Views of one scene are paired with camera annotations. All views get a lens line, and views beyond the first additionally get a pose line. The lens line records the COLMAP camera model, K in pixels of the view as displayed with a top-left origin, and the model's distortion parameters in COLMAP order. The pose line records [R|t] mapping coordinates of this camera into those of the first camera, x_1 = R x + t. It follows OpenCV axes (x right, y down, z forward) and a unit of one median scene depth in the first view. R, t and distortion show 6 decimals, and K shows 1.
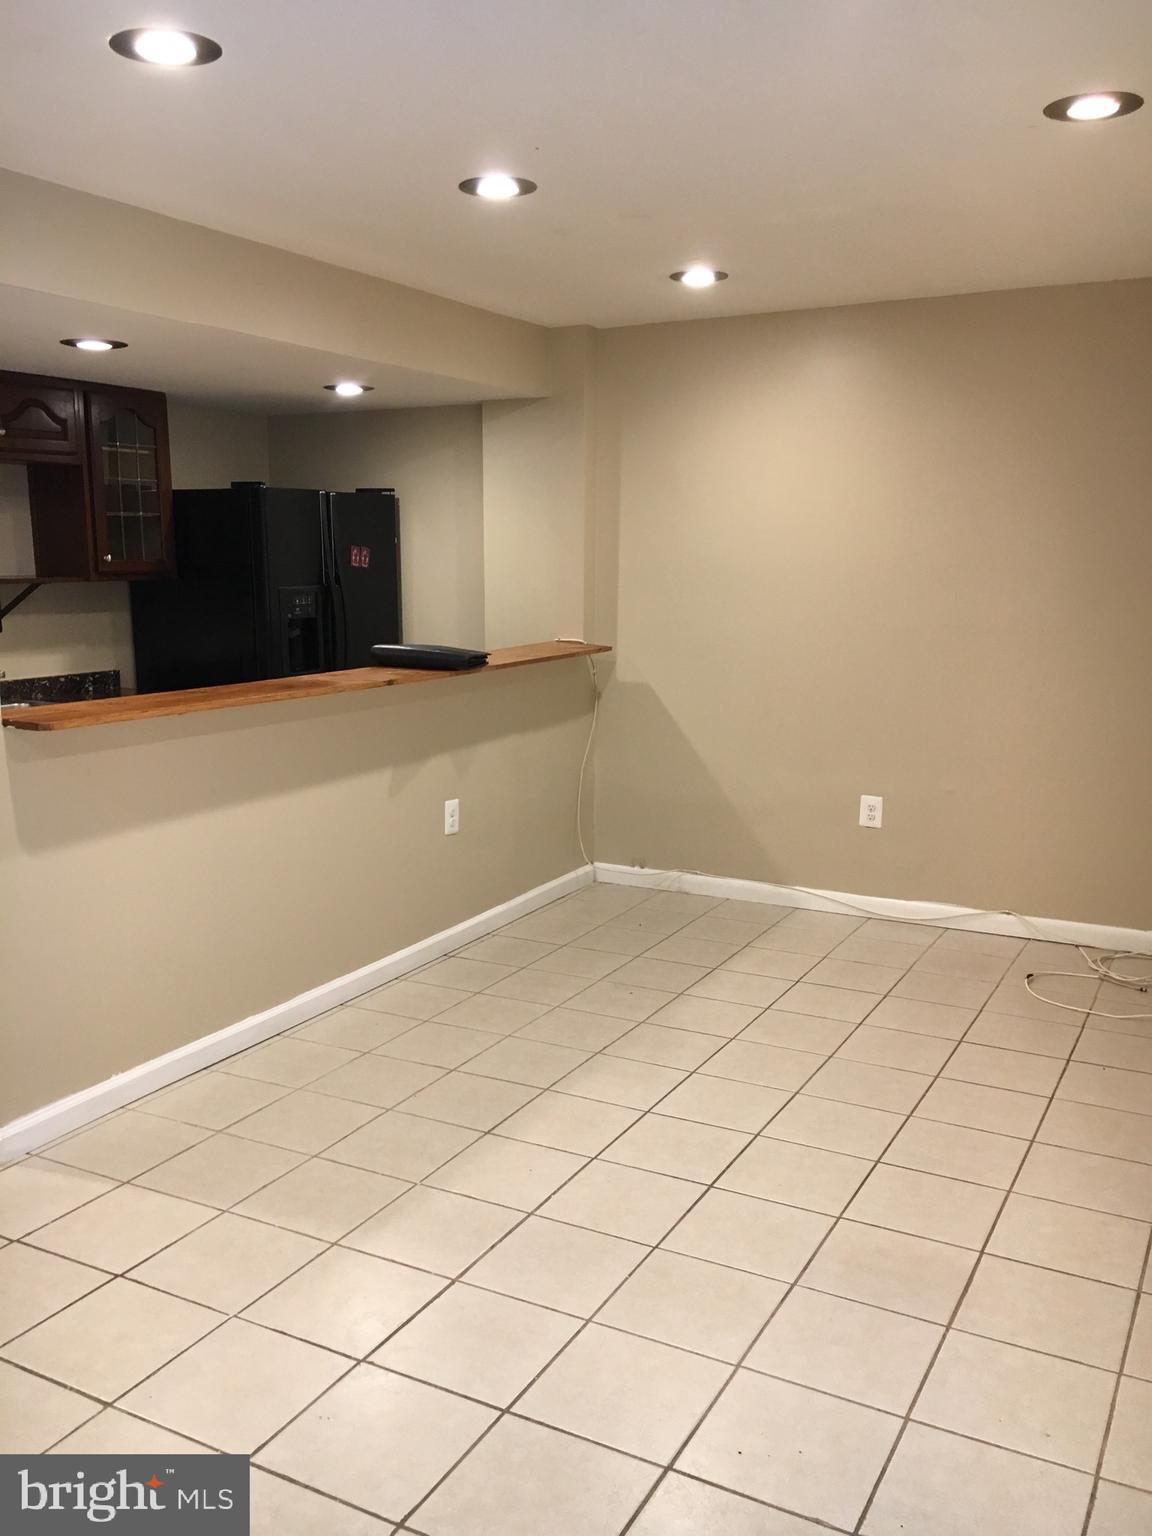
lens RADIAL K [[1323.7, 0, 576.0], [0, 1323.7, 768.0], [0, 0, 1]] dist [0.010642, 0.001068]
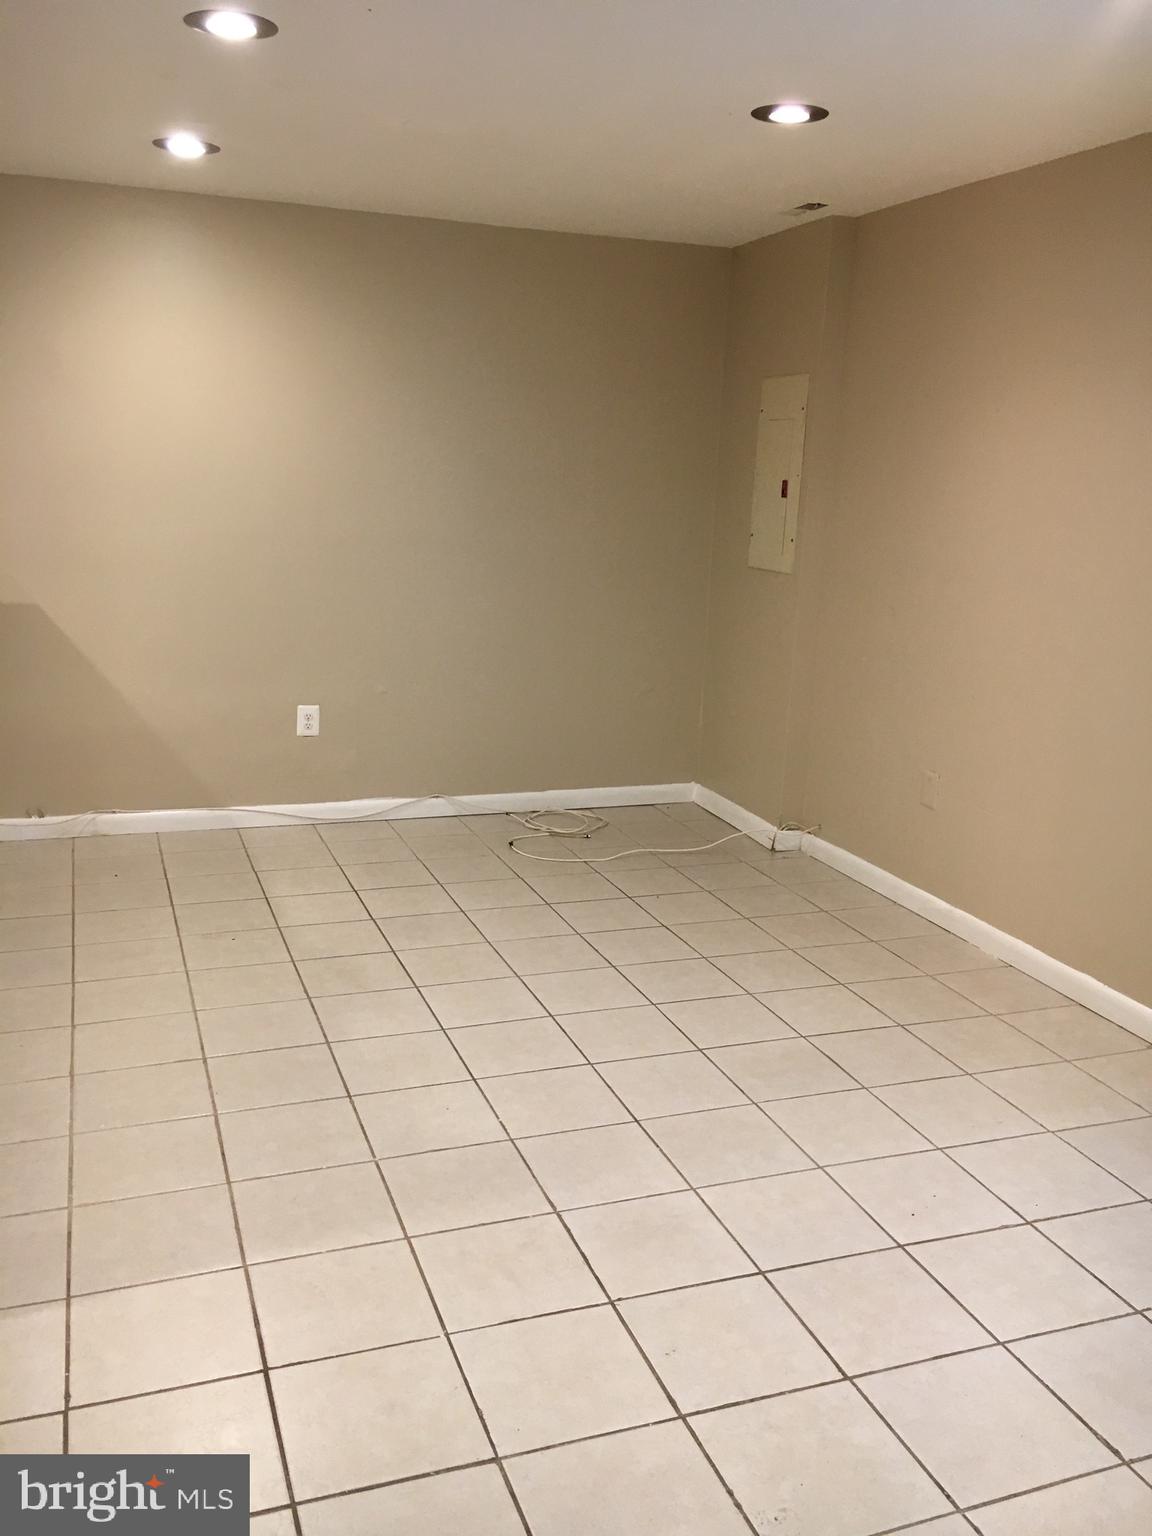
lens RADIAL K [[1323.9, 0, 576.0], [0, 1323.9, 768.0], [0, 0, 1]] dist [0.166406, -0.354430]
pose [[0.664848, -0.140430, 0.733660, -0.396456], [0.084250, 0.990000, 0.113148, -0.029451], [-0.742212, -0.013416, 0.670031, 0.162012]]
